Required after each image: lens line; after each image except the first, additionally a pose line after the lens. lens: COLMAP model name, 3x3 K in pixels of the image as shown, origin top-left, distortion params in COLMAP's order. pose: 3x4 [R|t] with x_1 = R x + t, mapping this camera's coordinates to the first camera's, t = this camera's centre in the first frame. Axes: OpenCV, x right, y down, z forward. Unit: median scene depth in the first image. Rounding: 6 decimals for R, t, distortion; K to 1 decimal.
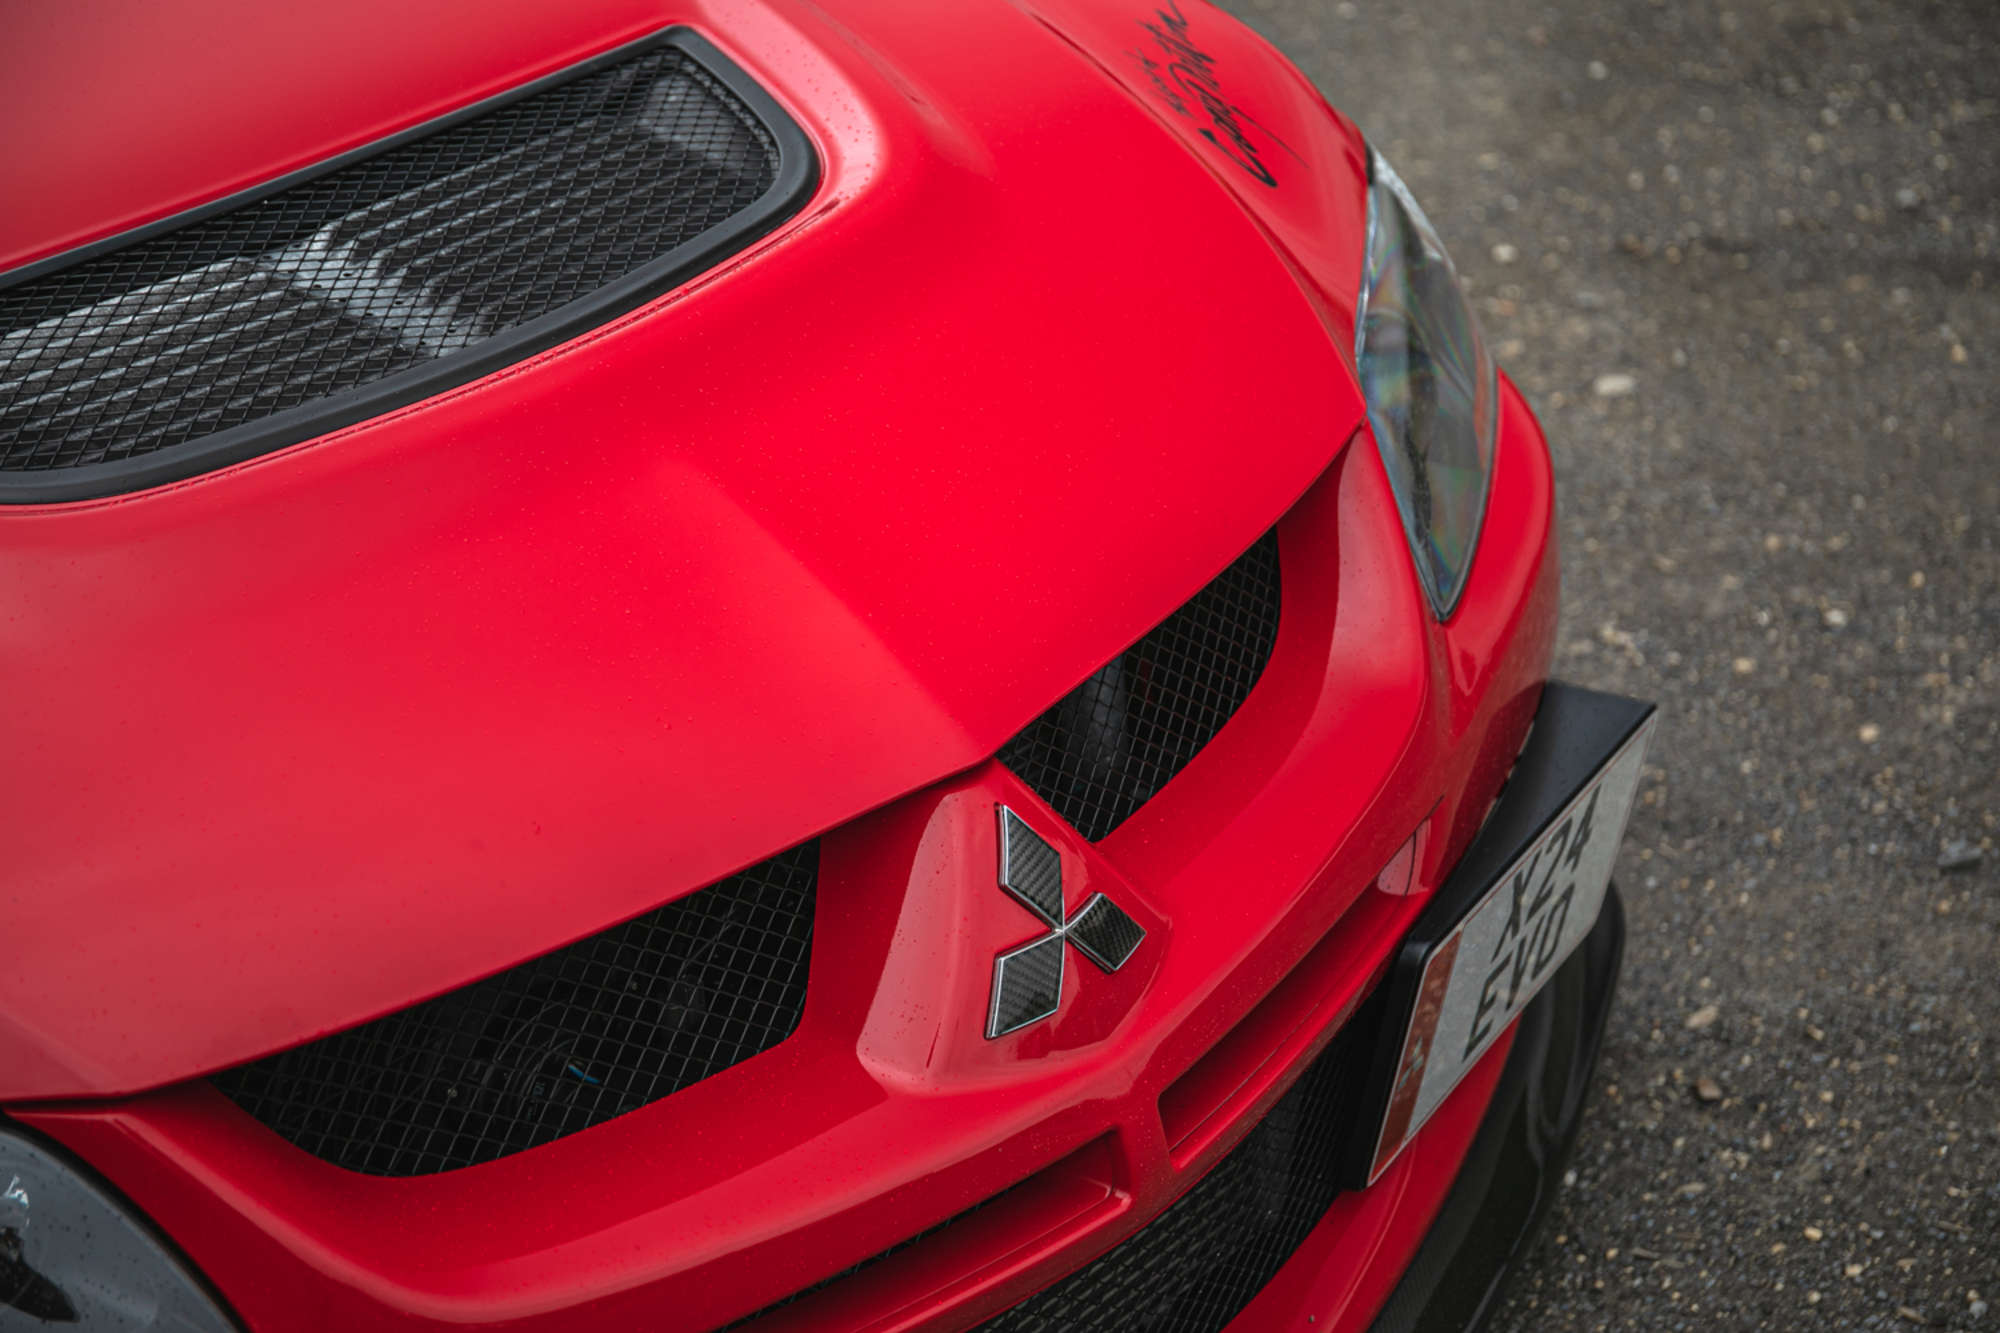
lens RADIAL K [[3650.0, 0, 1014.3], [0, 3650.0, 675.4], [0, 0, 1]] dist [0.099440, 0.000000]
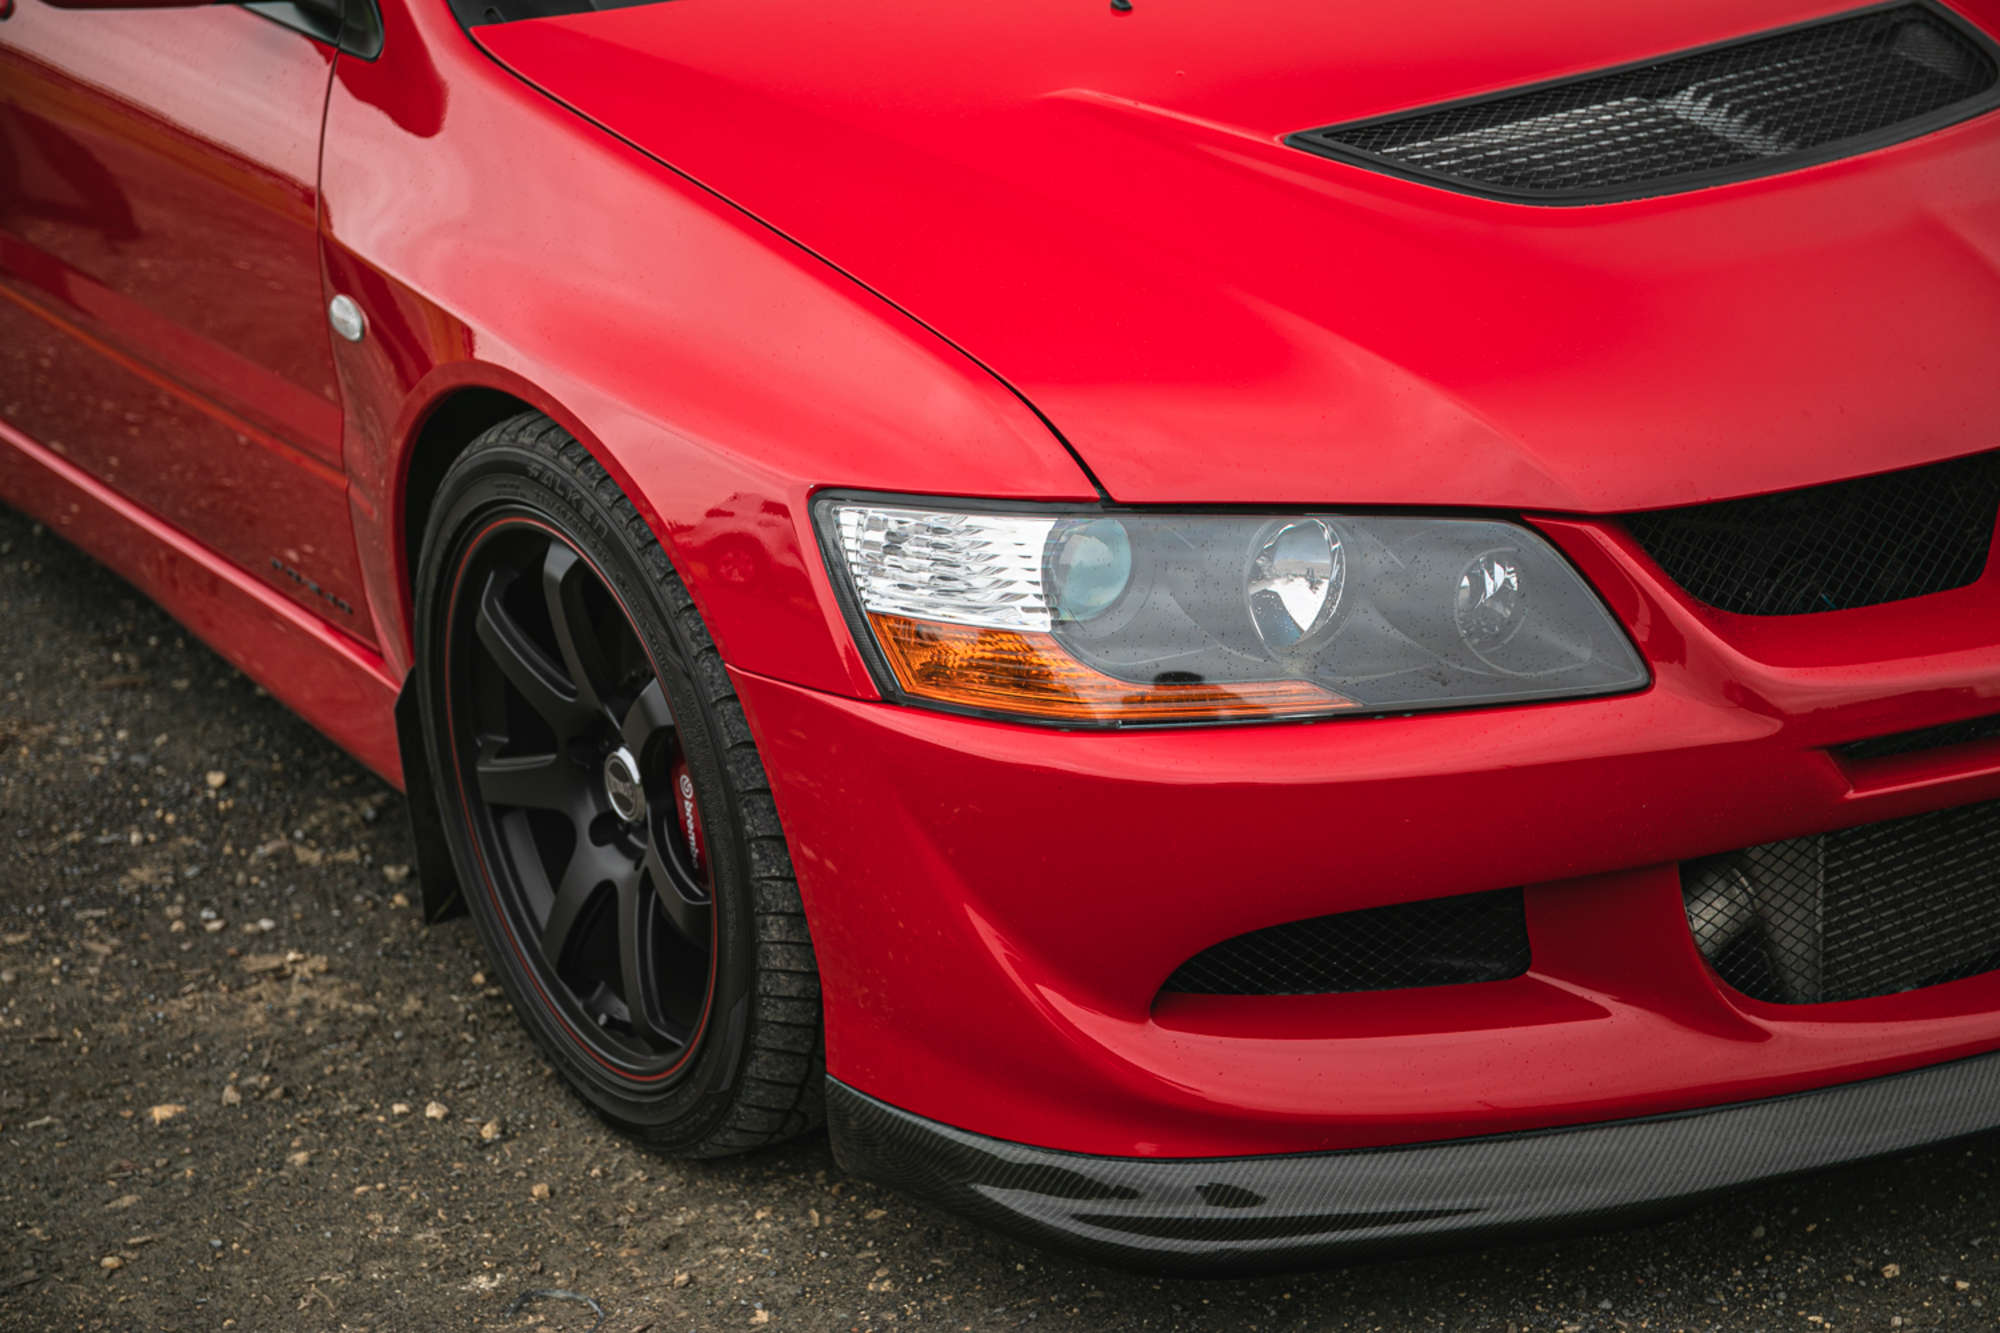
lens RADIAL K [[3650.0, 0, 1010.1], [0, 3650.0, 675.7], [0, 0, 1]] dist [0.099440, 0.000000]
pose [[0.963102, 0.111638, -0.244889, -0.054017], [-0.126811, 0.990811, -0.047042, 0.206769], [0.237387, 0.076361, 0.968409, -0.479189]]
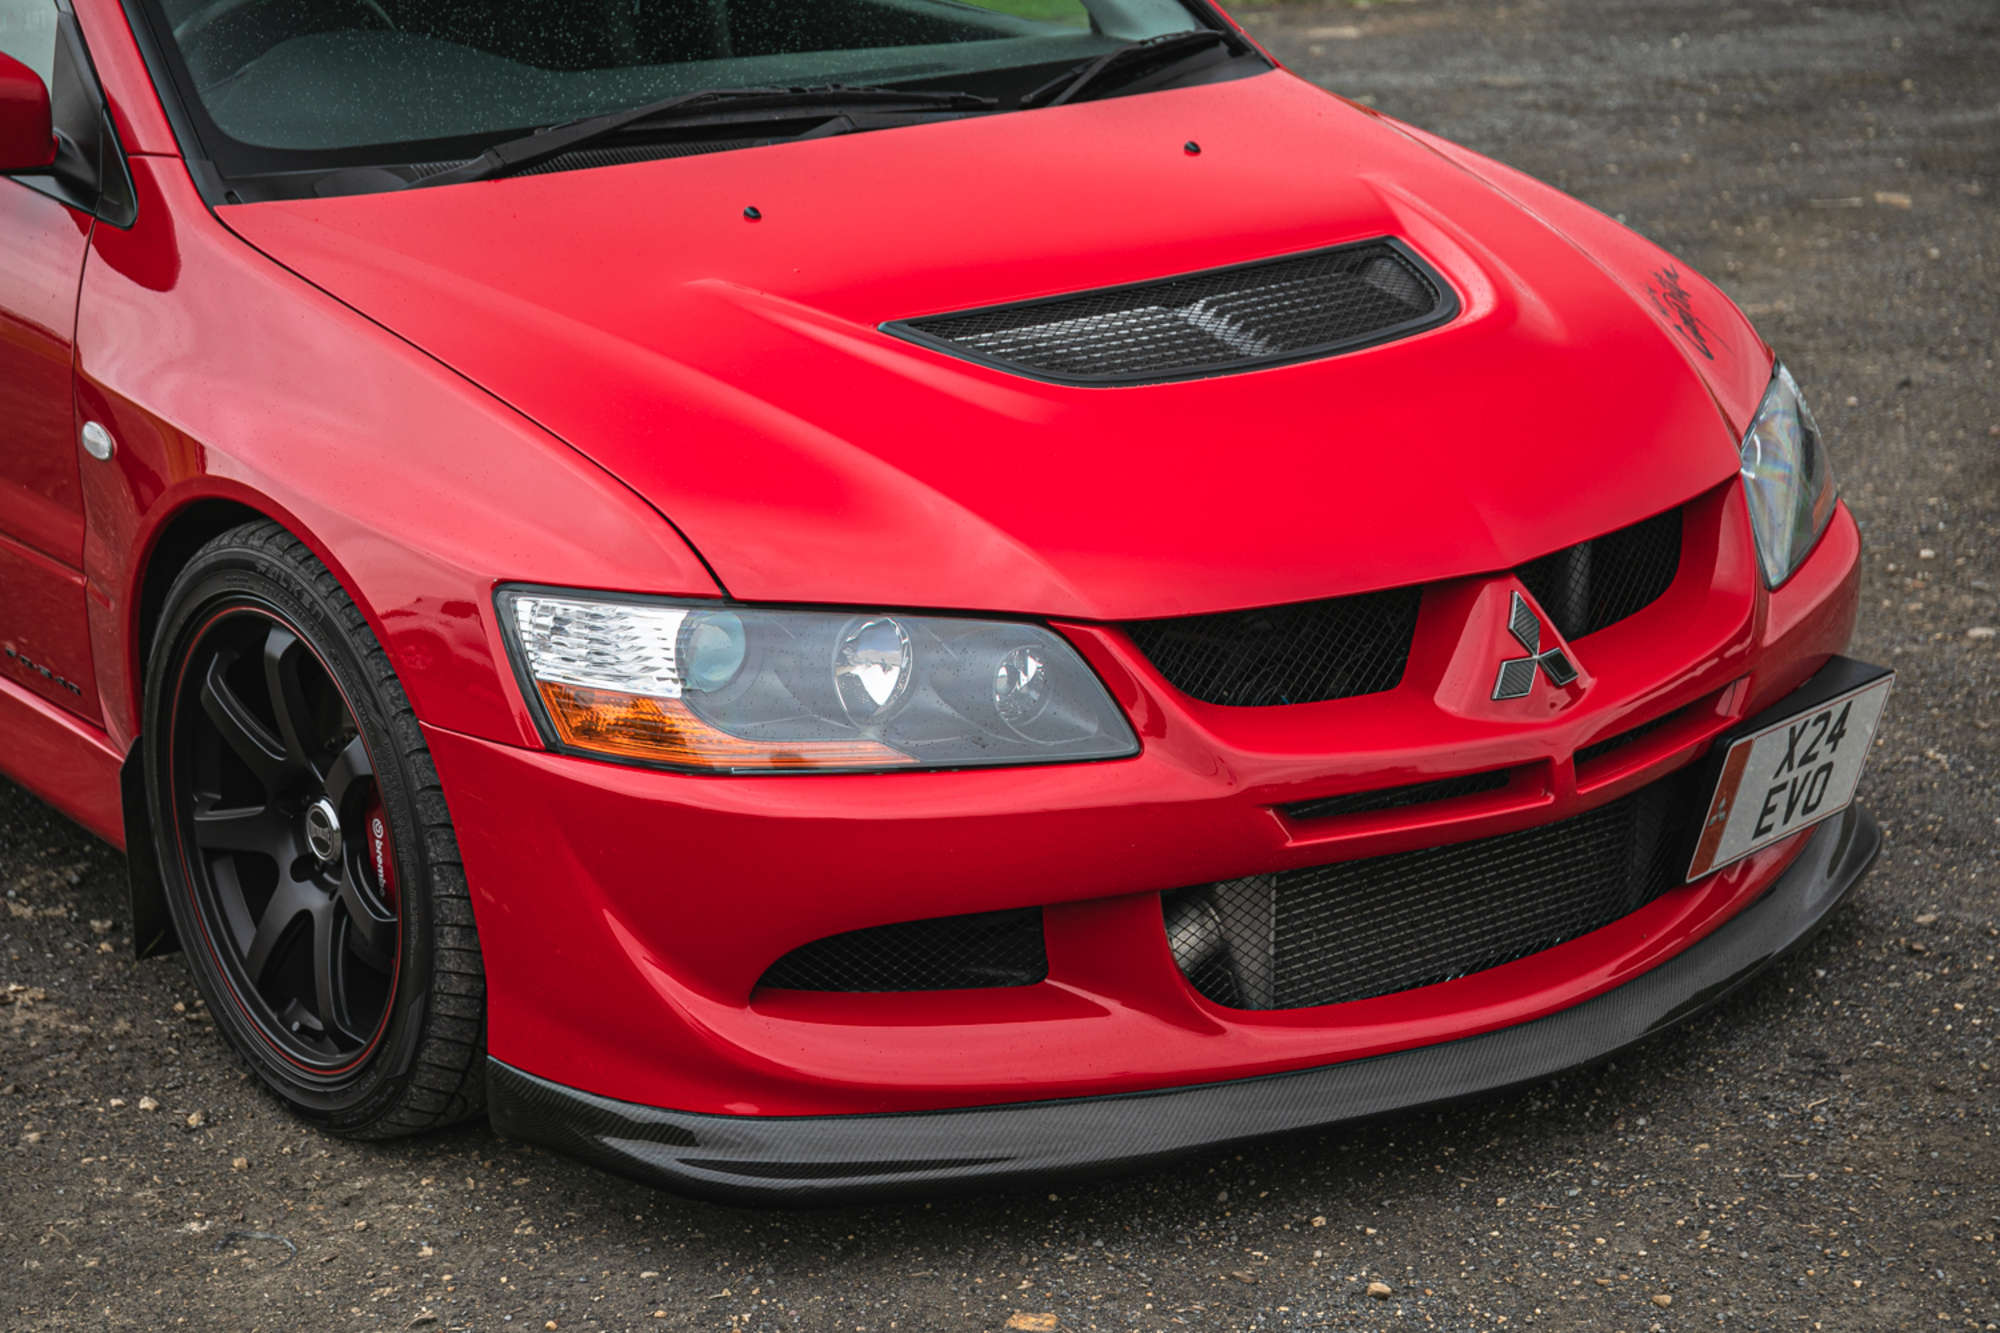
lens RADIAL K [[3650.0, 0, 1007.5], [0, 3650.0, 664.5], [0, 0, 1]] dist [0.099440, 0.000000]
pose [[0.979442, 0.130505, -0.153824, 0.029892], [-0.148629, 0.982431, -0.112865, 0.270758], [0.136392, 0.133407, 0.981631, -0.796699]]
